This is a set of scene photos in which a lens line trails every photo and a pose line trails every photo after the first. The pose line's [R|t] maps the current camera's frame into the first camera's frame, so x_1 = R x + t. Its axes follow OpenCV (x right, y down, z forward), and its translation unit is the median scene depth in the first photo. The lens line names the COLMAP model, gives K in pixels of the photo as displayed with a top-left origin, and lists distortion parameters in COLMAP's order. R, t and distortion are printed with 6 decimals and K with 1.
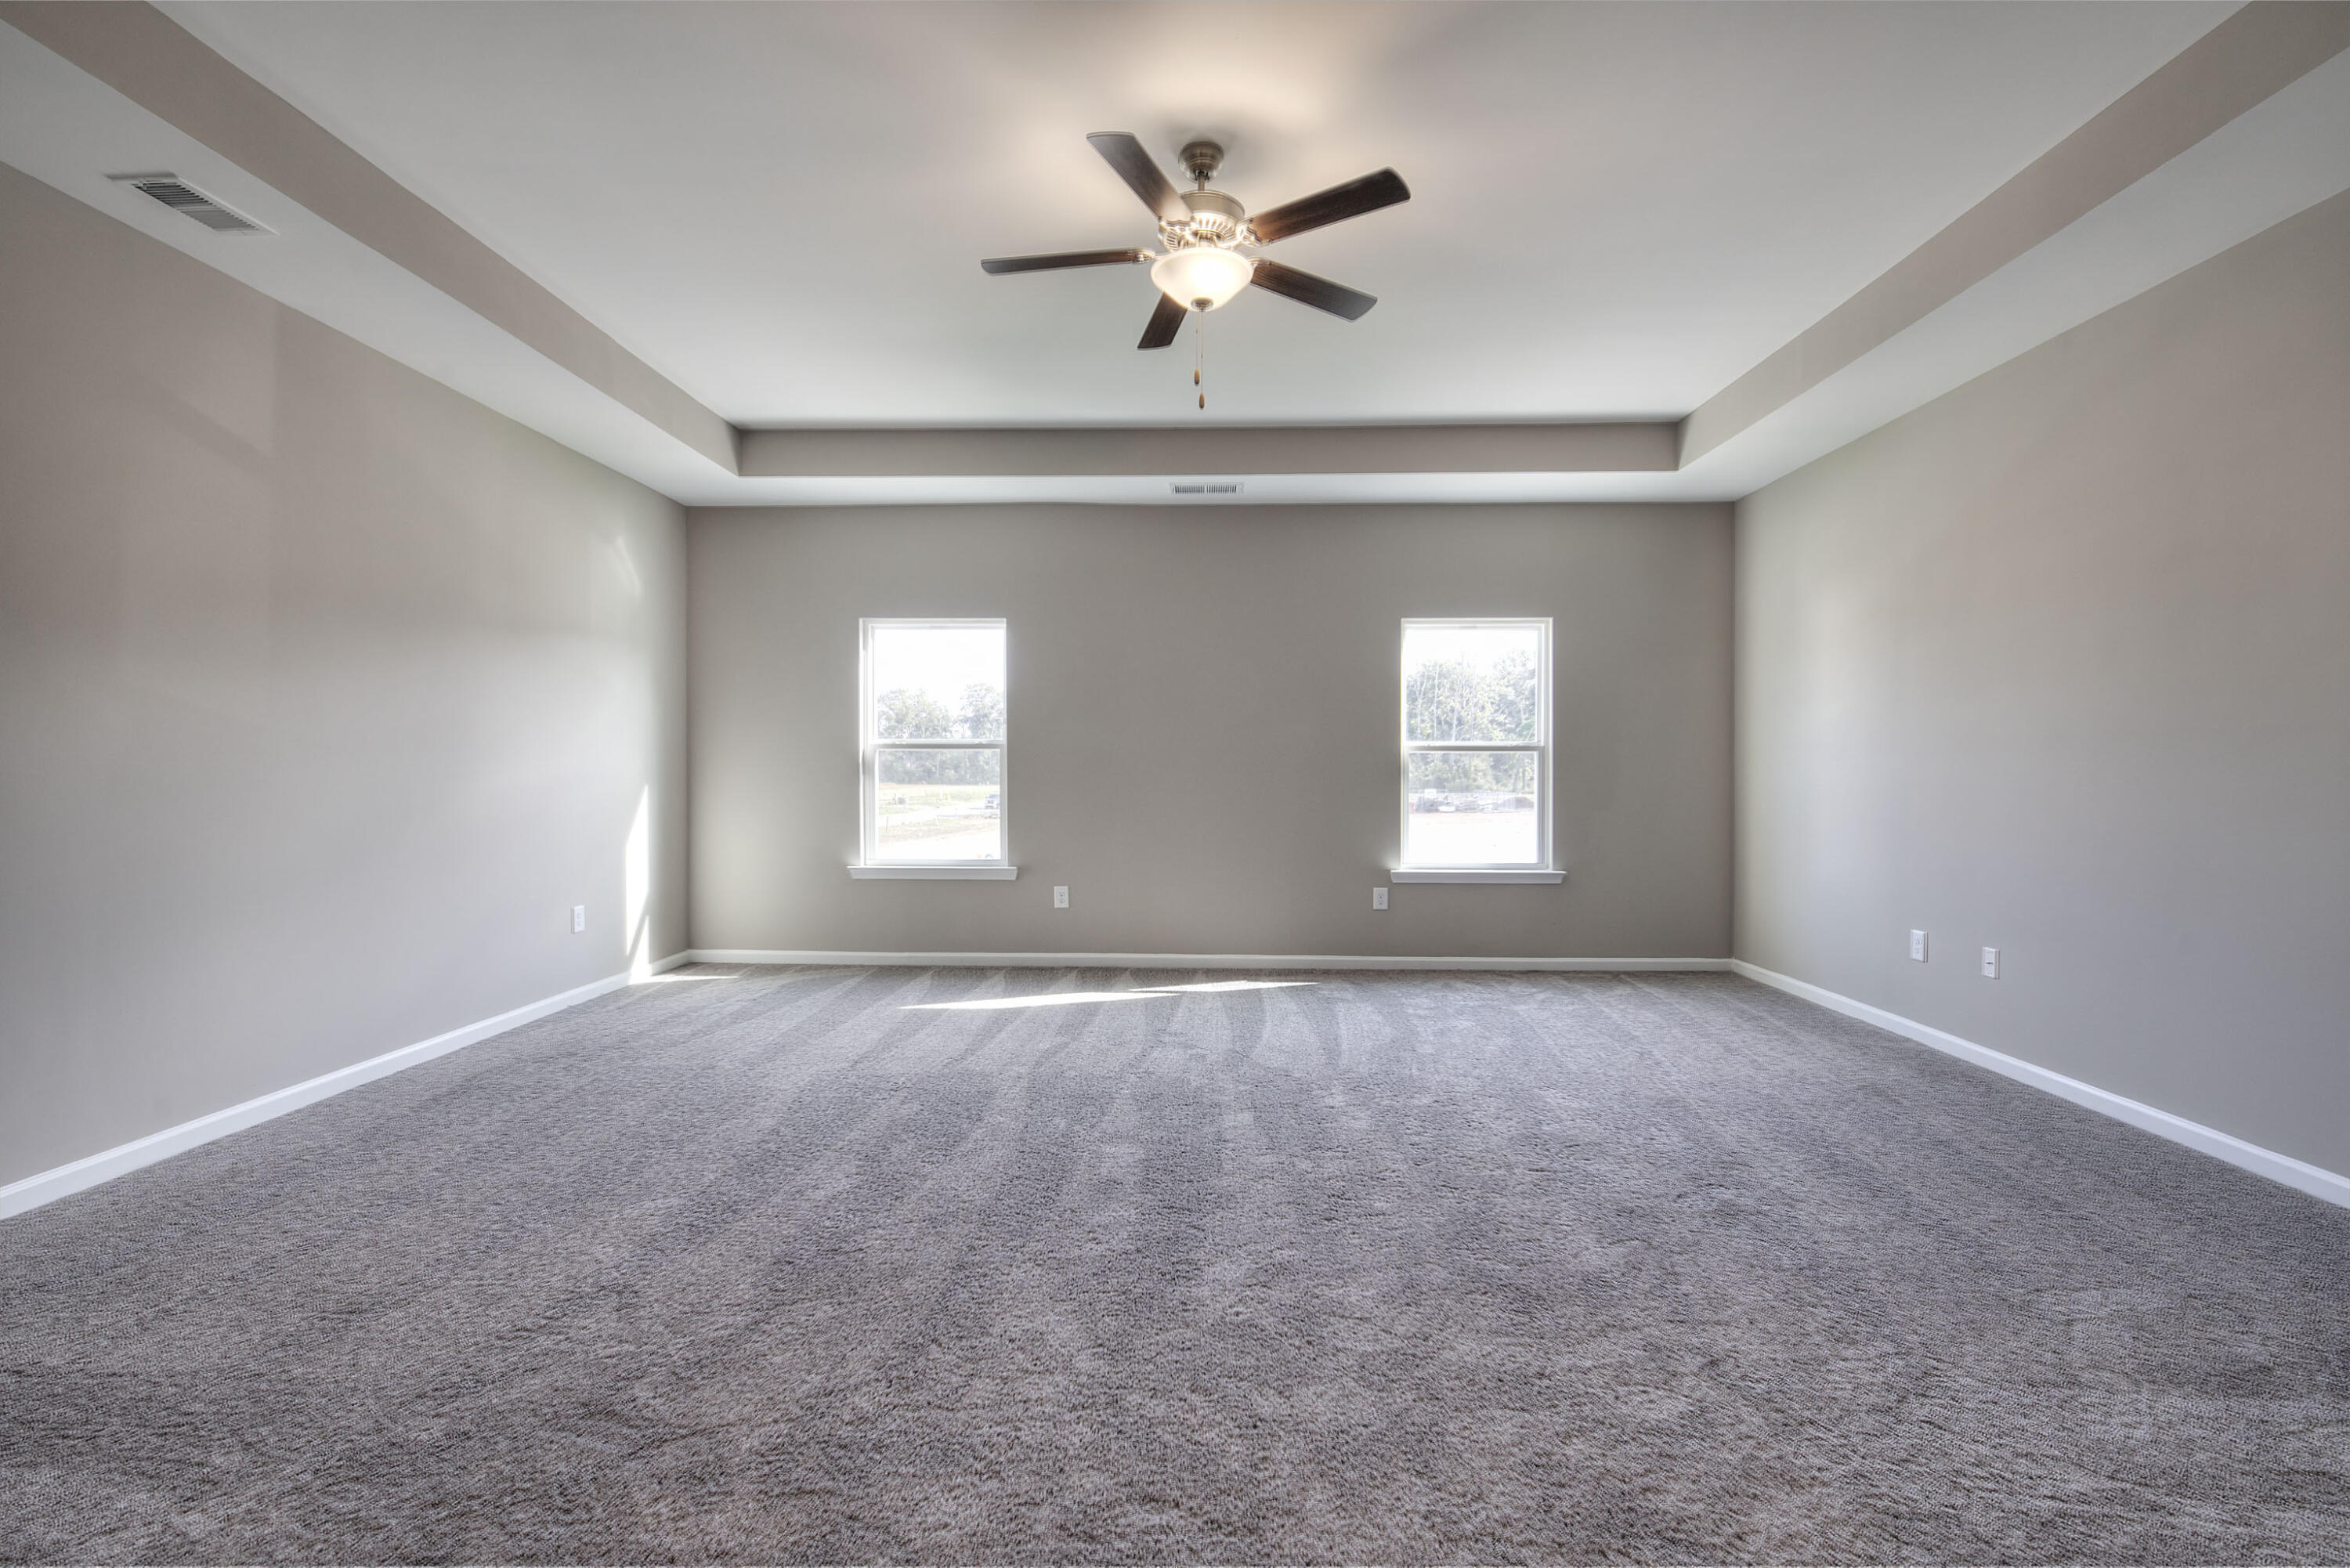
lens RADIAL K [[1004.1, 0, 1177.0], [0, 1004.1, 779.9], [0, 0, 1]] dist [0.011317, -0.010693]
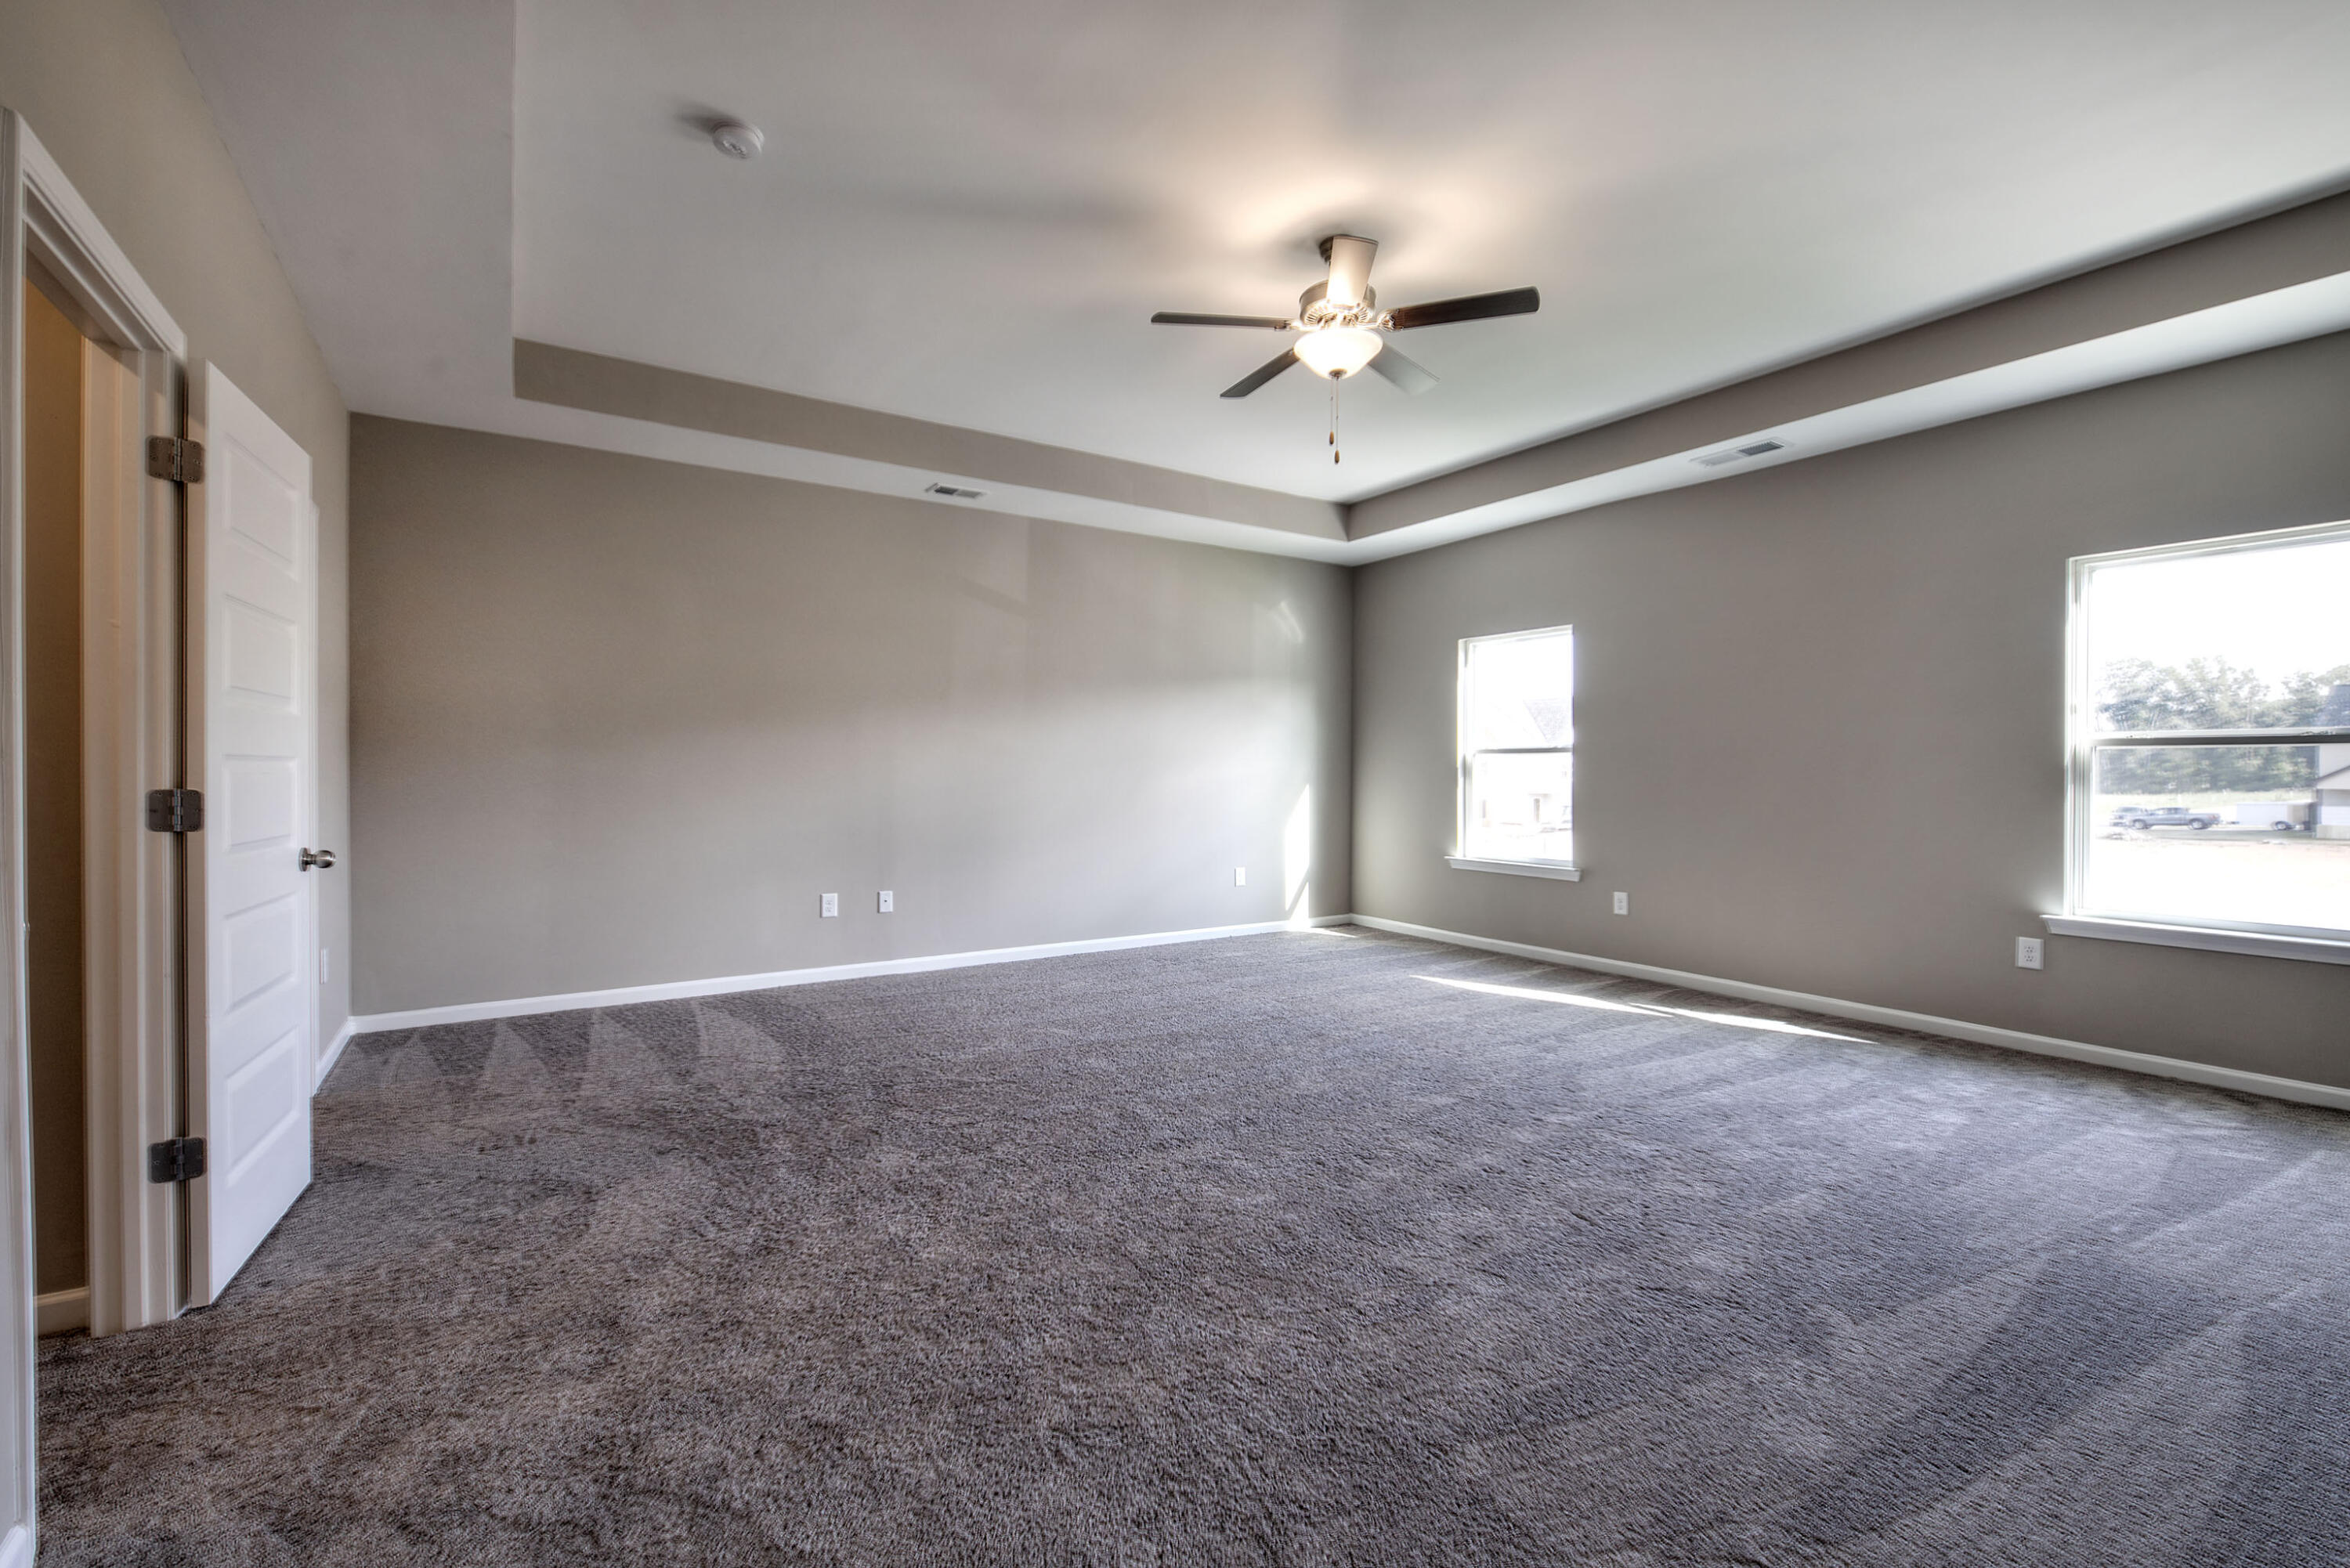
lens RADIAL K [[999.1, 0, 1191.0], [0, 999.1, 775.7], [0, 0, 1]] dist [0.013365, -0.010807]
pose [[0.587504, 0.004718, -0.809207, 0.459395], [-0.011355, 0.999933, -0.002414, -0.000468], [0.809141, 0.010607, 0.587518, 0.096879]]
